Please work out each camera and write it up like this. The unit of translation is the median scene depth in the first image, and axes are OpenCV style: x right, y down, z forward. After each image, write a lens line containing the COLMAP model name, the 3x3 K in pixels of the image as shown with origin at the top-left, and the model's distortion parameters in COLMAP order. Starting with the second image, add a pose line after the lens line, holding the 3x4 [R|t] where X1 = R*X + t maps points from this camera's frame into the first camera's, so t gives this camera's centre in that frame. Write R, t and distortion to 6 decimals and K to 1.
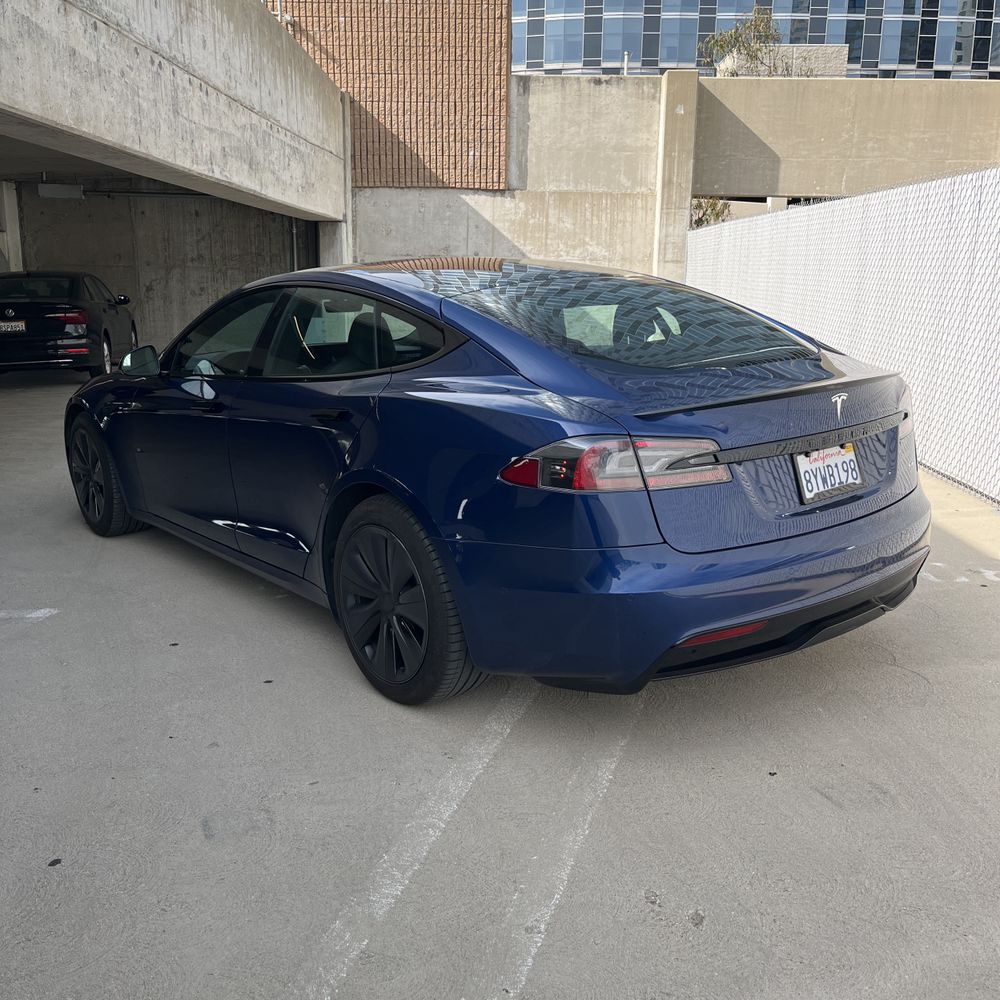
lens RADIAL K [[1017.2, 0, 495.2], [0, 1017.2, 502.0], [0, 0, 1]] dist [0.028729, -0.017011]
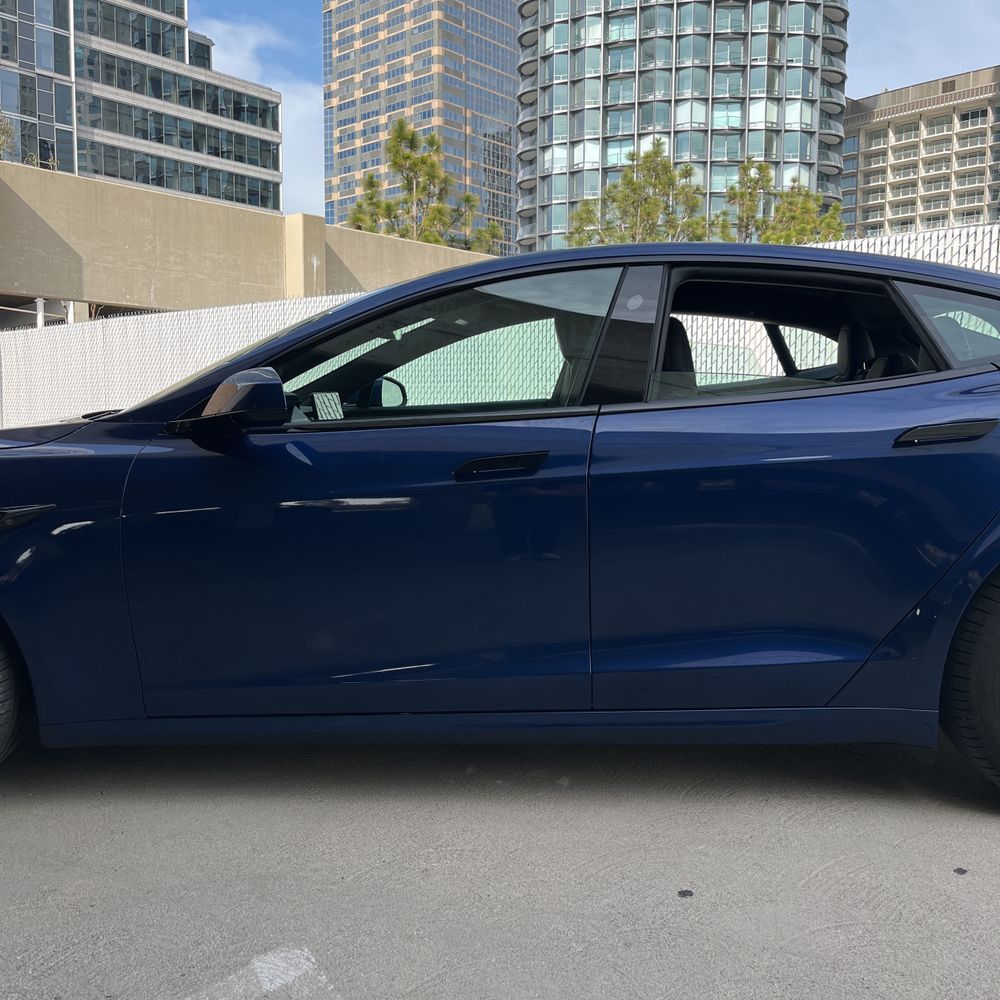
lens RADIAL K [[1017.2, 0, 495.2], [0, 1017.2, 502.0], [0, 0, 1]] dist [0.028729, -0.017011]
pose [[0.652305, -0.067175, 0.754974, -0.185116], [0.167347, 0.984248, -0.057014, -0.011638], [-0.739252, 0.163533, 0.653271, 0.168946]]
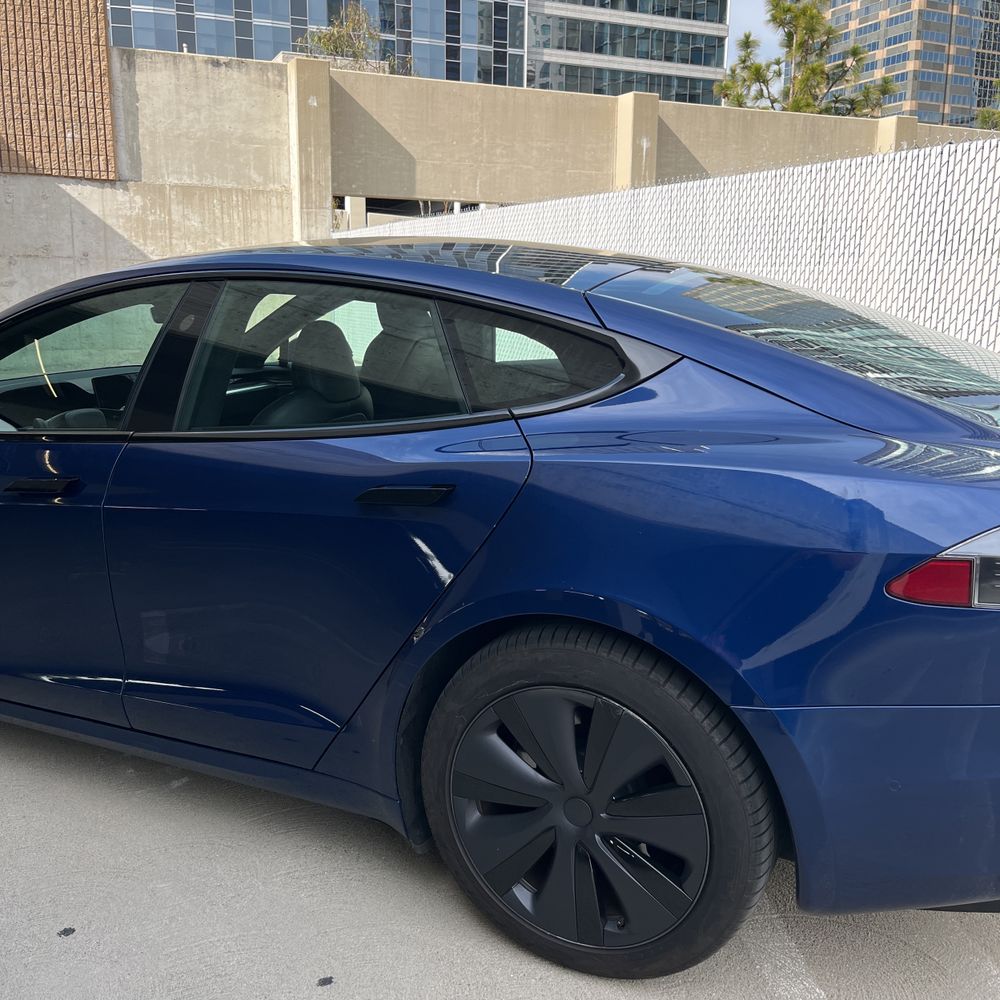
lens RADIAL K [[1017.2, 0, 495.2], [0, 1017.2, 502.0], [0, 0, 1]] dist [0.028729, -0.017011]
pose [[0.910340, -0.089853, 0.403989, -0.072201], [0.093141, 0.995586, 0.011550, -0.017580], [-0.403243, 0.027113, 0.914691, 0.093822]]
